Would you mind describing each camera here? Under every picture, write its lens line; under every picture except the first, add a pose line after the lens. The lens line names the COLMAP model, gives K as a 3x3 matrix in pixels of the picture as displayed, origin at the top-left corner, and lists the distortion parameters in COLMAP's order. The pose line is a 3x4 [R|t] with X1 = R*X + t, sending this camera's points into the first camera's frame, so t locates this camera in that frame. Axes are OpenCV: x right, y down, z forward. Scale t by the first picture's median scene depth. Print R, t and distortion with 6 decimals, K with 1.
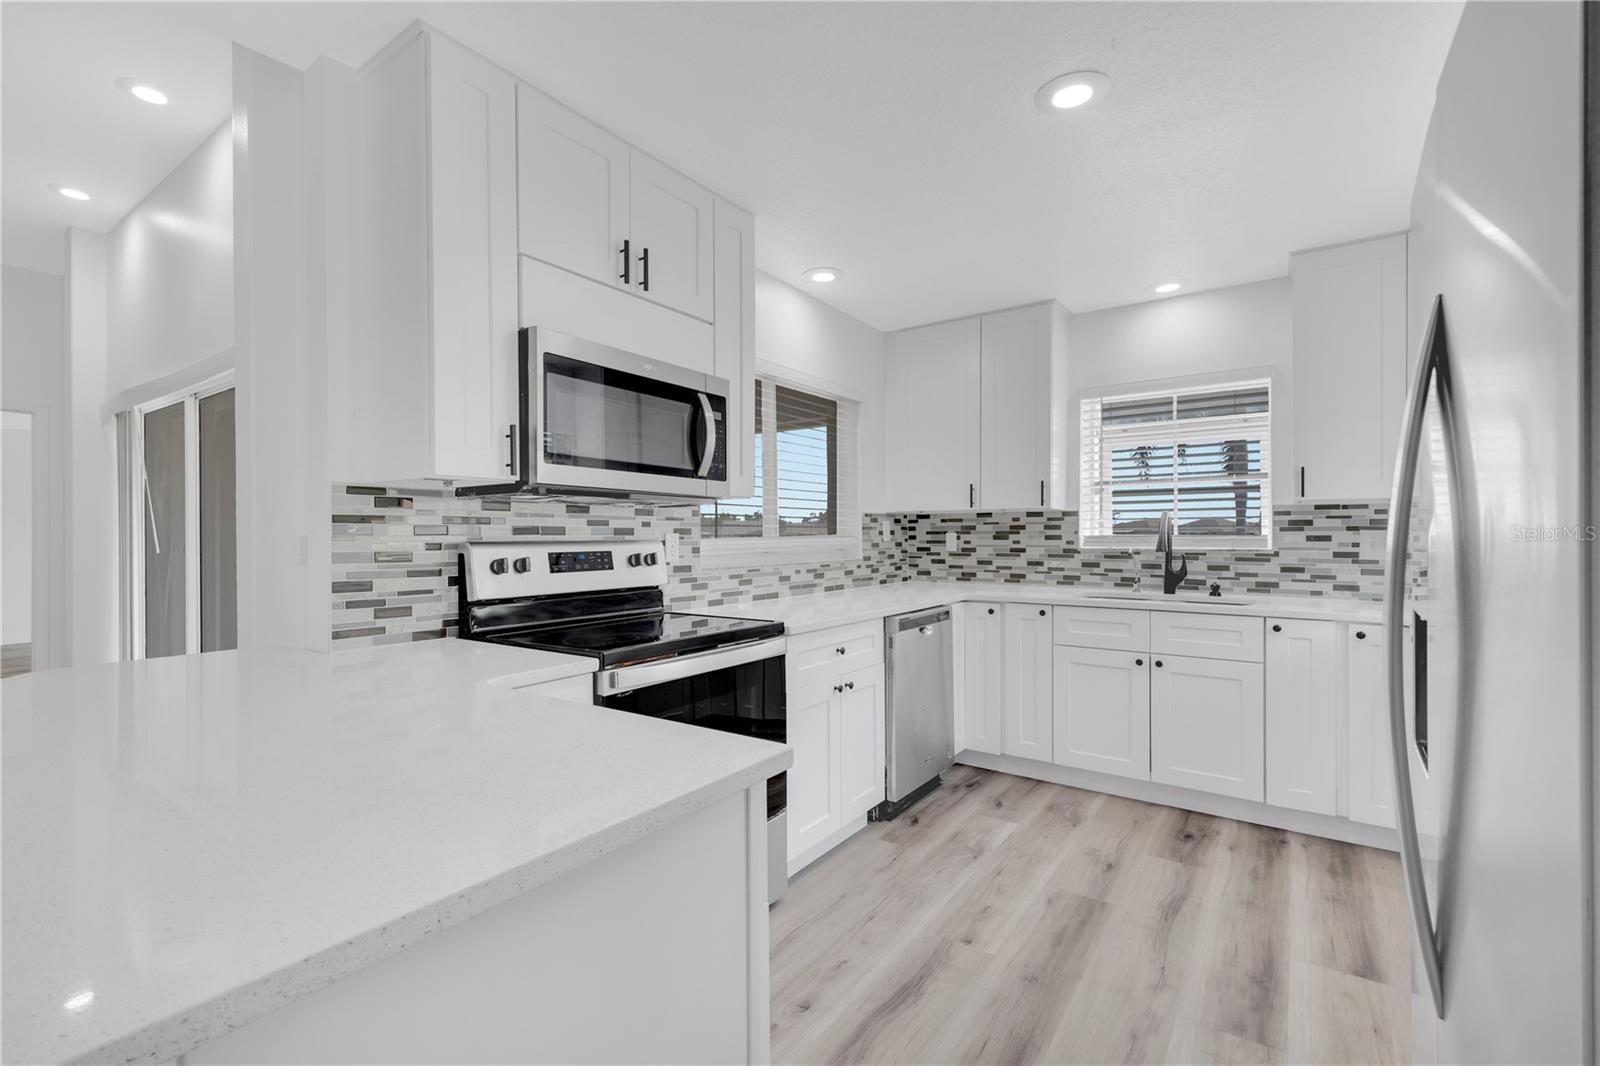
lens RADIAL K [[697.9, 0, 804.1], [0, 697.9, 537.2], [0, 0, 1]] dist [0.018317, -0.007738]
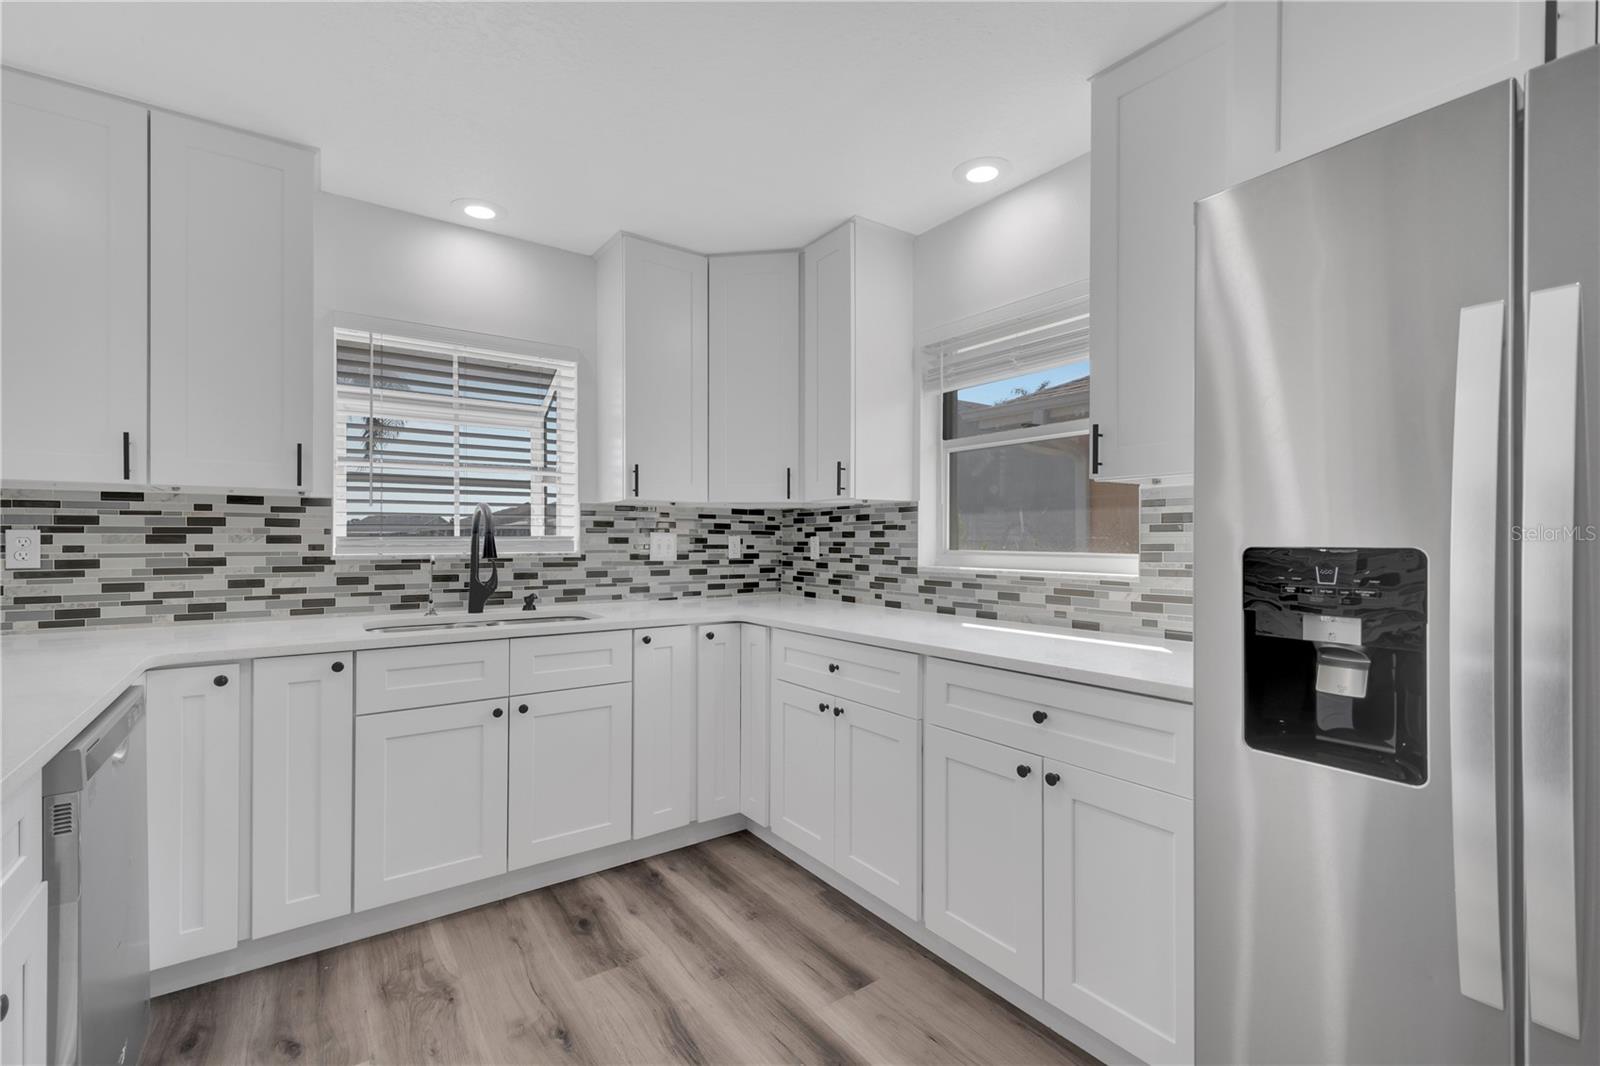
lens RADIAL K [[697.9, 0, 806.7], [0, 697.9, 539.3], [0, 0, 1]] dist [0.018317, -0.007738]
pose [[0.326261, 0.000611, 0.945280, -0.087622], [-0.000079, 1.000000, -0.000619, 0.000782], [-0.945280, 0.000127, 0.326261, 0.418411]]
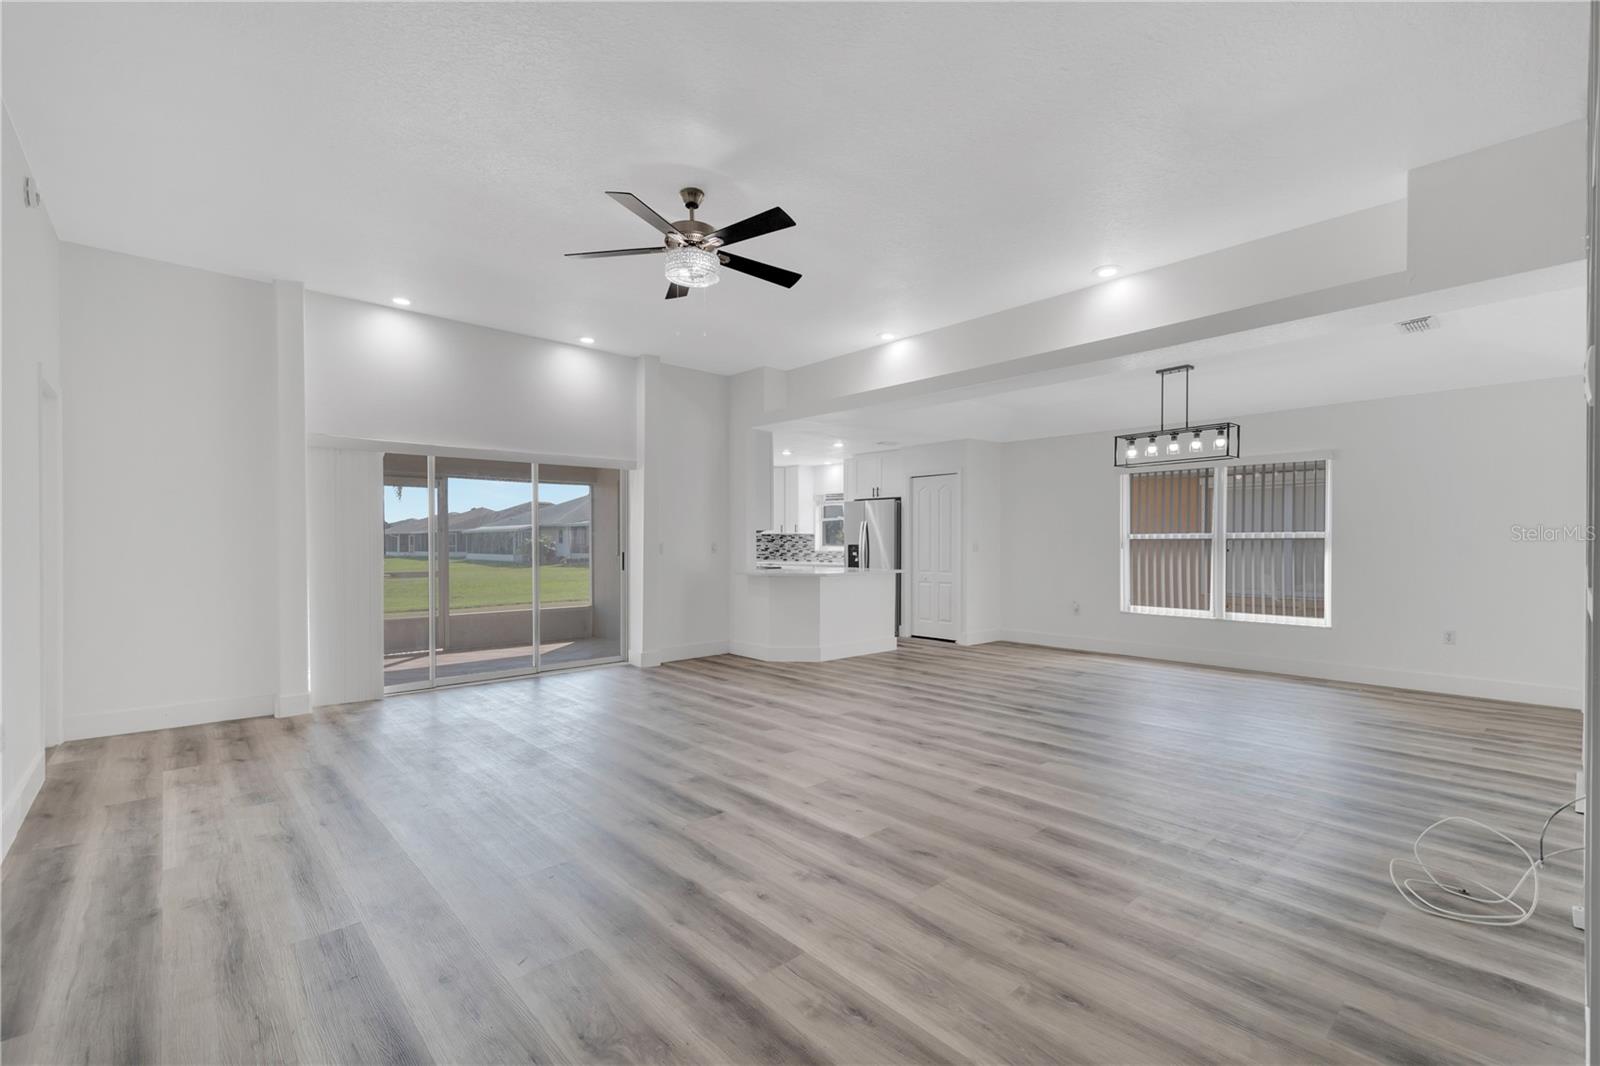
lens RADIAL K [[697.9, 0, 806.2], [0, 697.9, 549.4], [0, 0, 1]] dist [0.018317, -0.007738]
pose [[0.224420, -0.006788, 0.974469, -2.431348], [-0.000655, 0.999974, 0.007116, 0.004946], [-0.974492, -0.002235, 0.224409, -0.122960]]
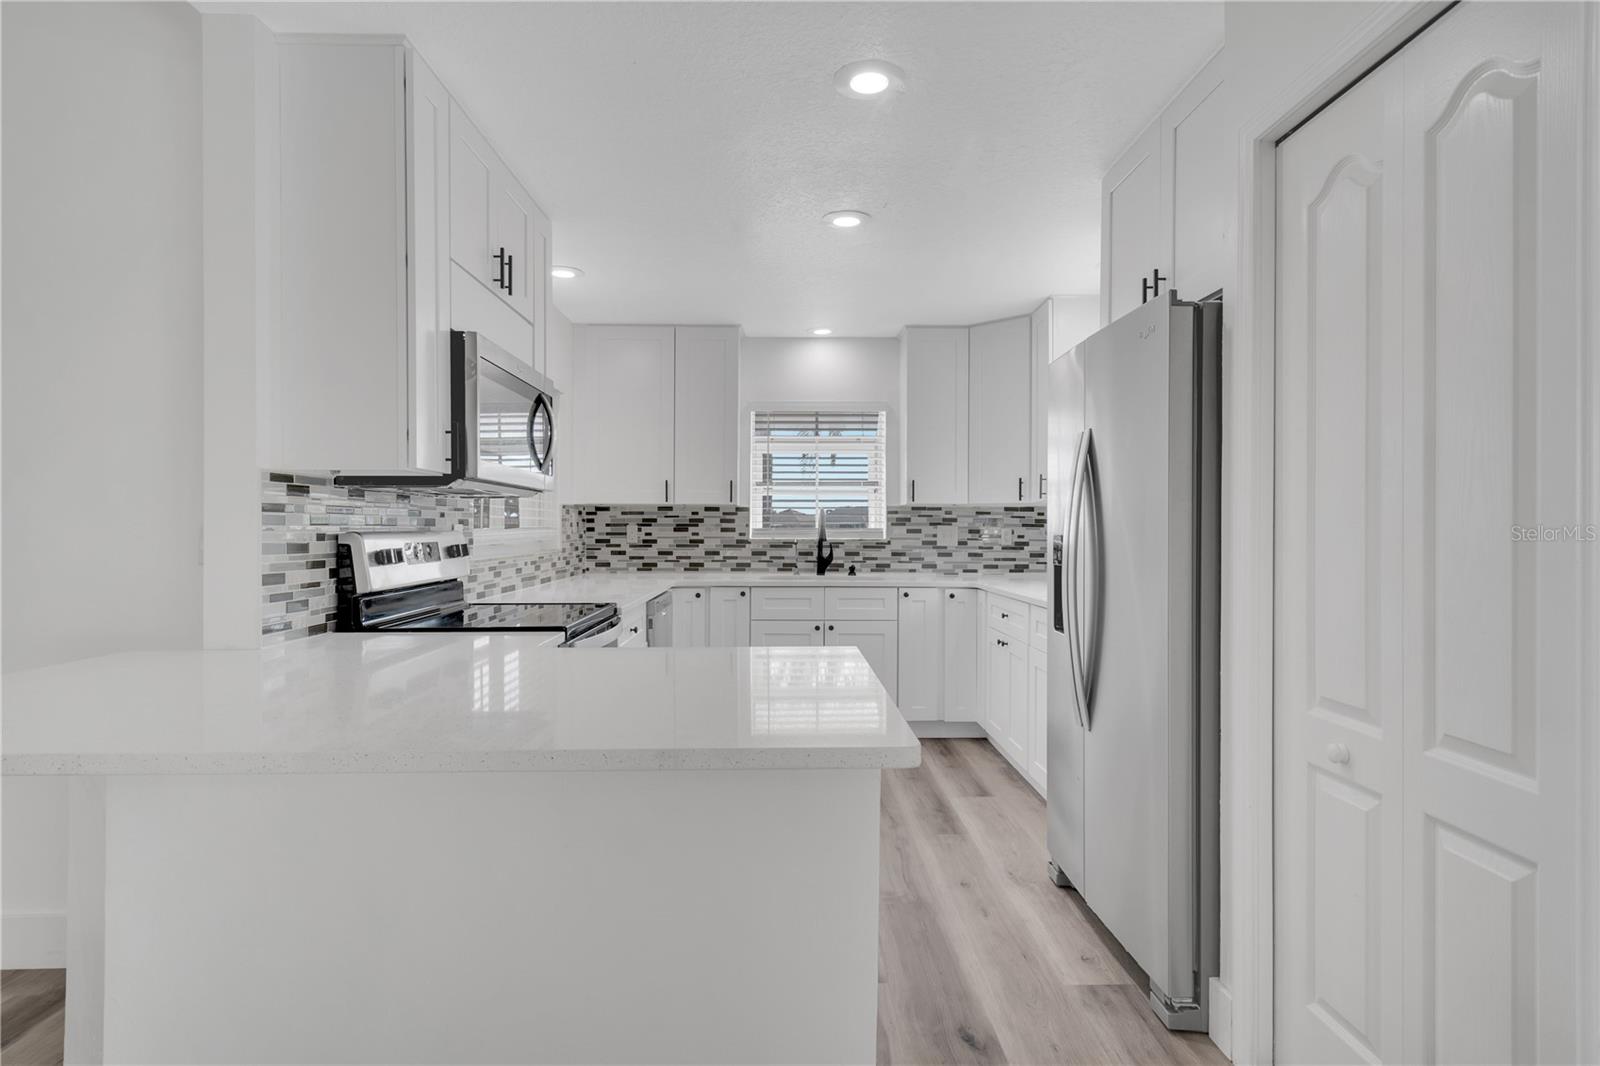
lens RADIAL K [[825.4, 0, 800.9], [0, 825.4, 532.1], [0, 0, 1]] dist [0.014039, 0.000064]
pose [[0.807332, 0.001564, 0.590096, -0.386842], [-0.003309, 0.999993, 0.001876, 0.001391], [-0.590089, -0.003467, 0.807331, -0.172558]]
